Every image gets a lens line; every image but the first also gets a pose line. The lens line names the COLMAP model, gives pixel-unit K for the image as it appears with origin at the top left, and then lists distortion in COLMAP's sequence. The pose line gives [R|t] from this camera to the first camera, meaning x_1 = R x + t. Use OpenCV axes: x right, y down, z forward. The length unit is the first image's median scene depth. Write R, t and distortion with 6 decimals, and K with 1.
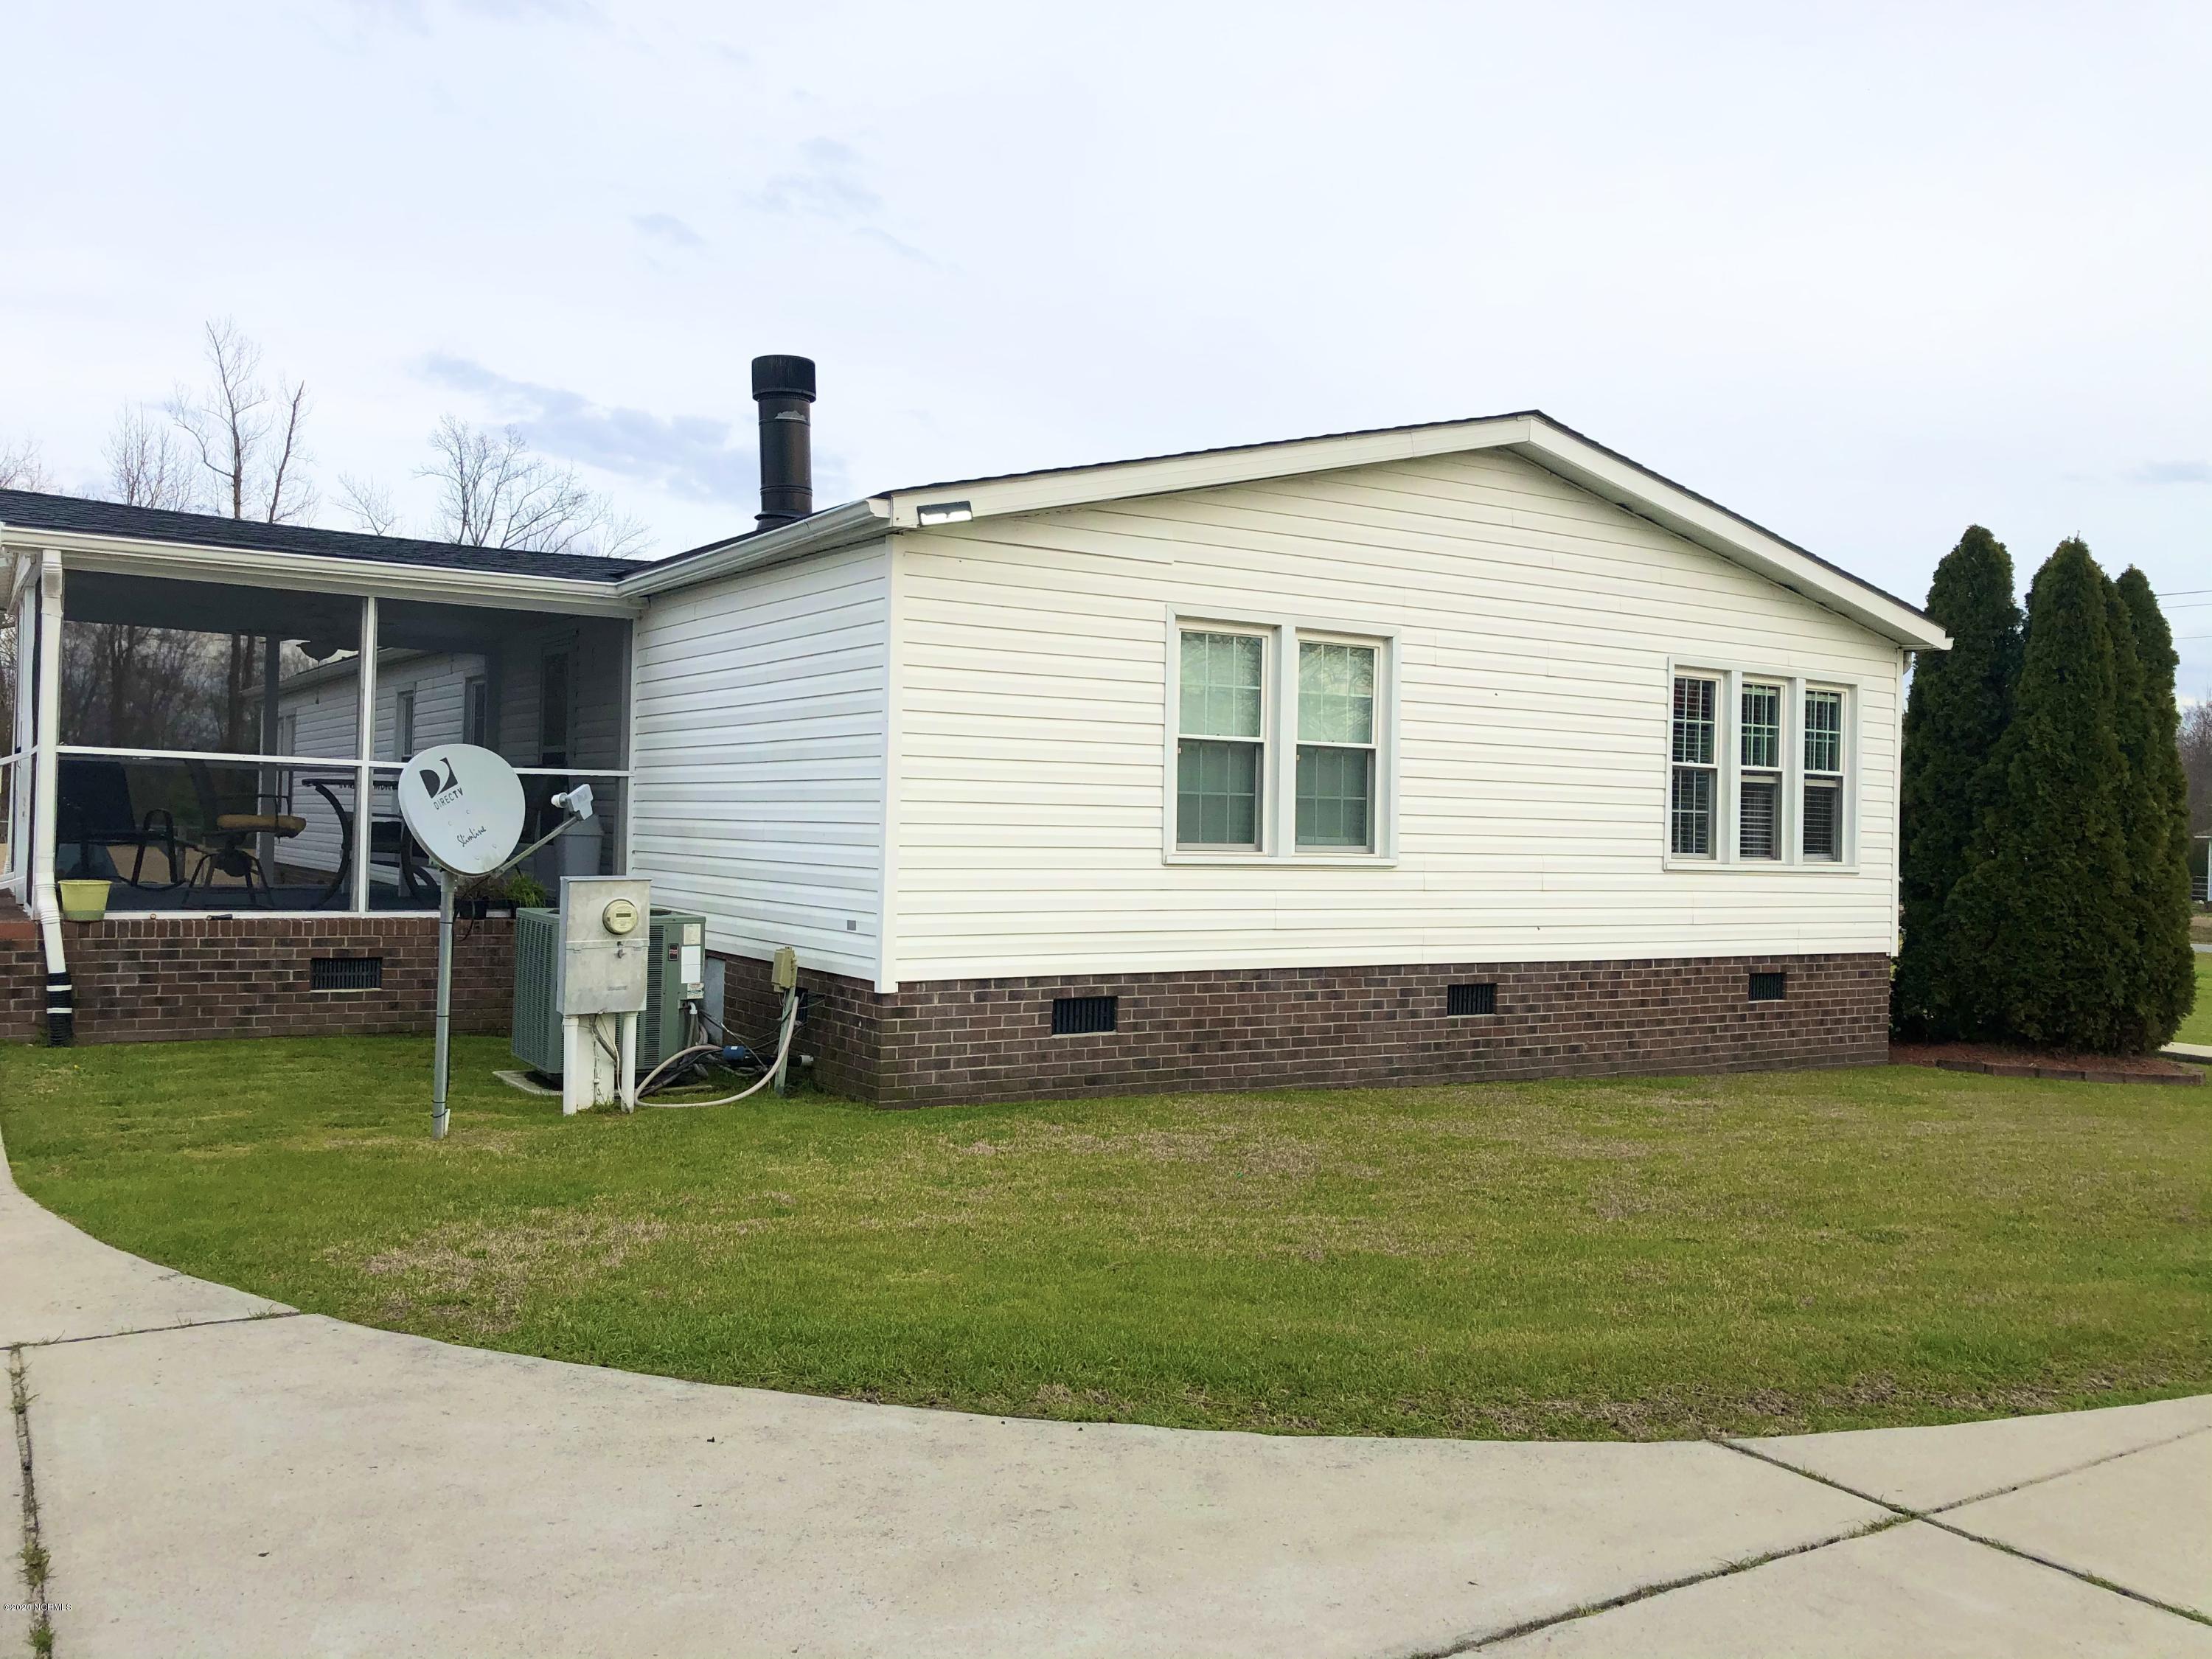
lens RADIAL K [[1810.4, 0, 1106.0], [0, 1810.4, 829.5], [0, 0, 1]] dist [0.015879, 0.004771]
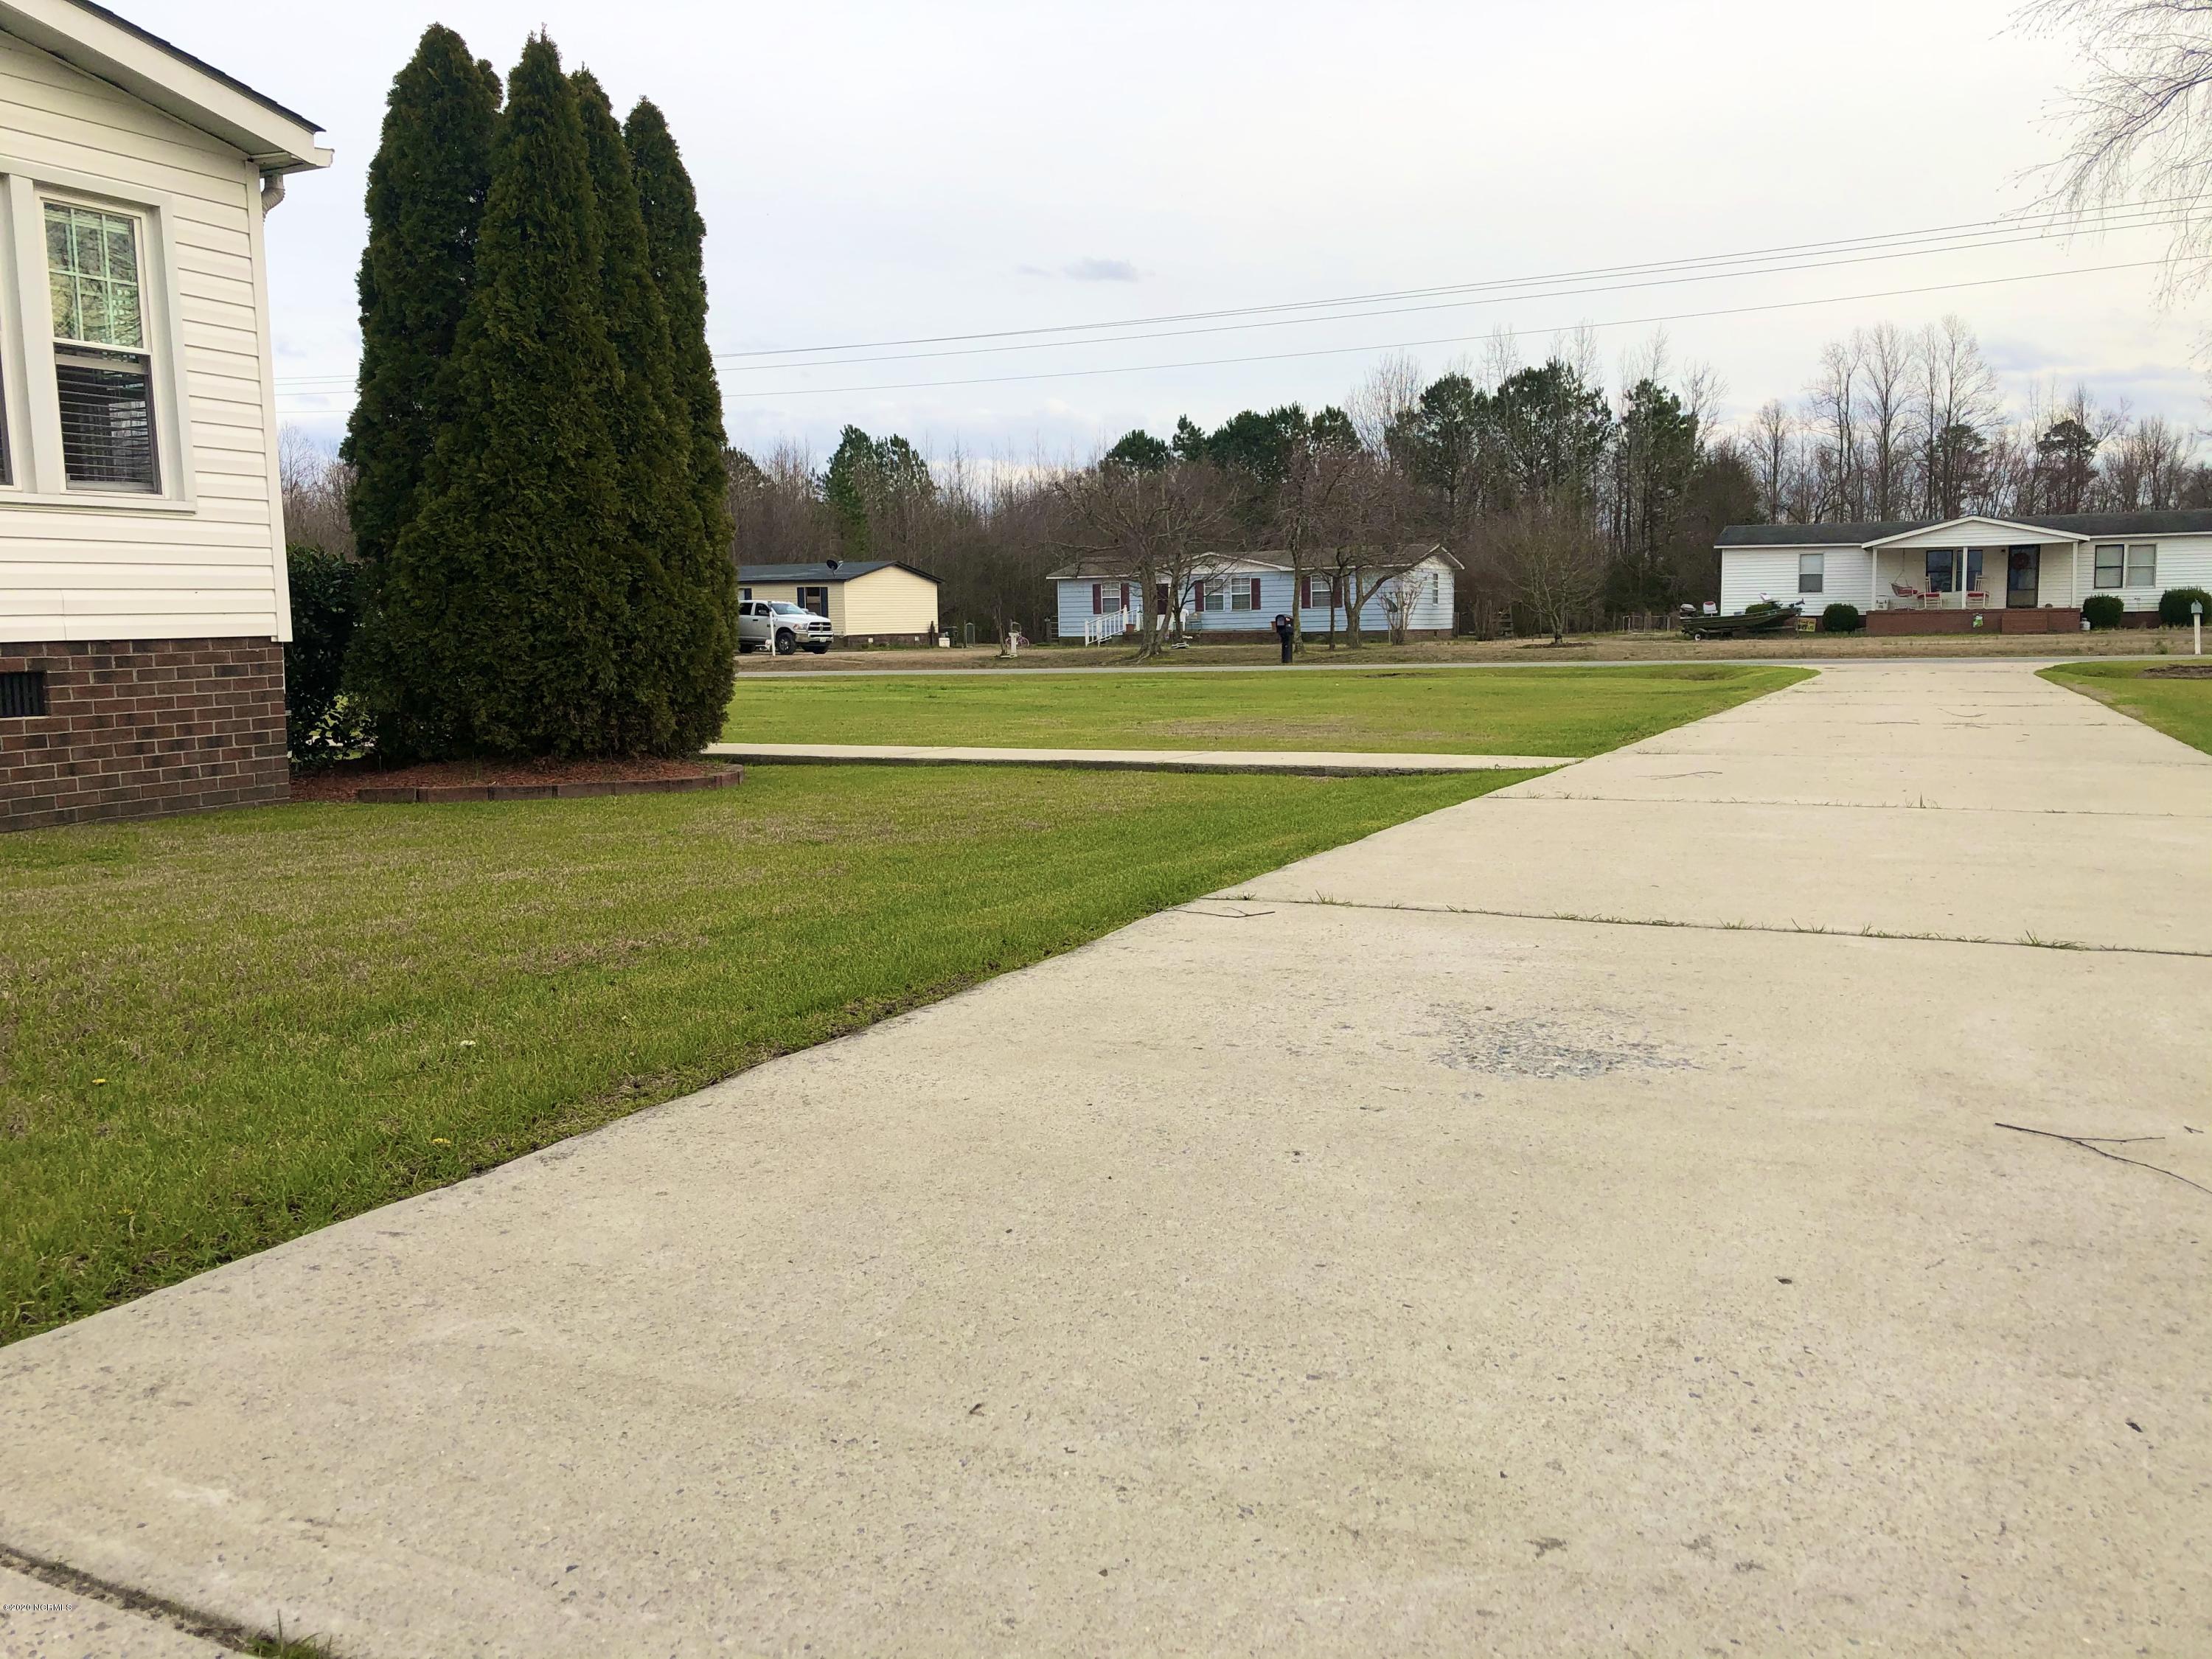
lens RADIAL K [[1810.4, 0, 1106.0], [0, 1810.4, 829.5], [0, 0, 1]] dist [0.015879, 0.004771]
pose [[0.858026, -0.106090, 0.502530, 0.351544], [0.045191, 0.990234, 0.131890, 0.063985], [-0.511614, -0.090455, 0.854441, 0.274096]]
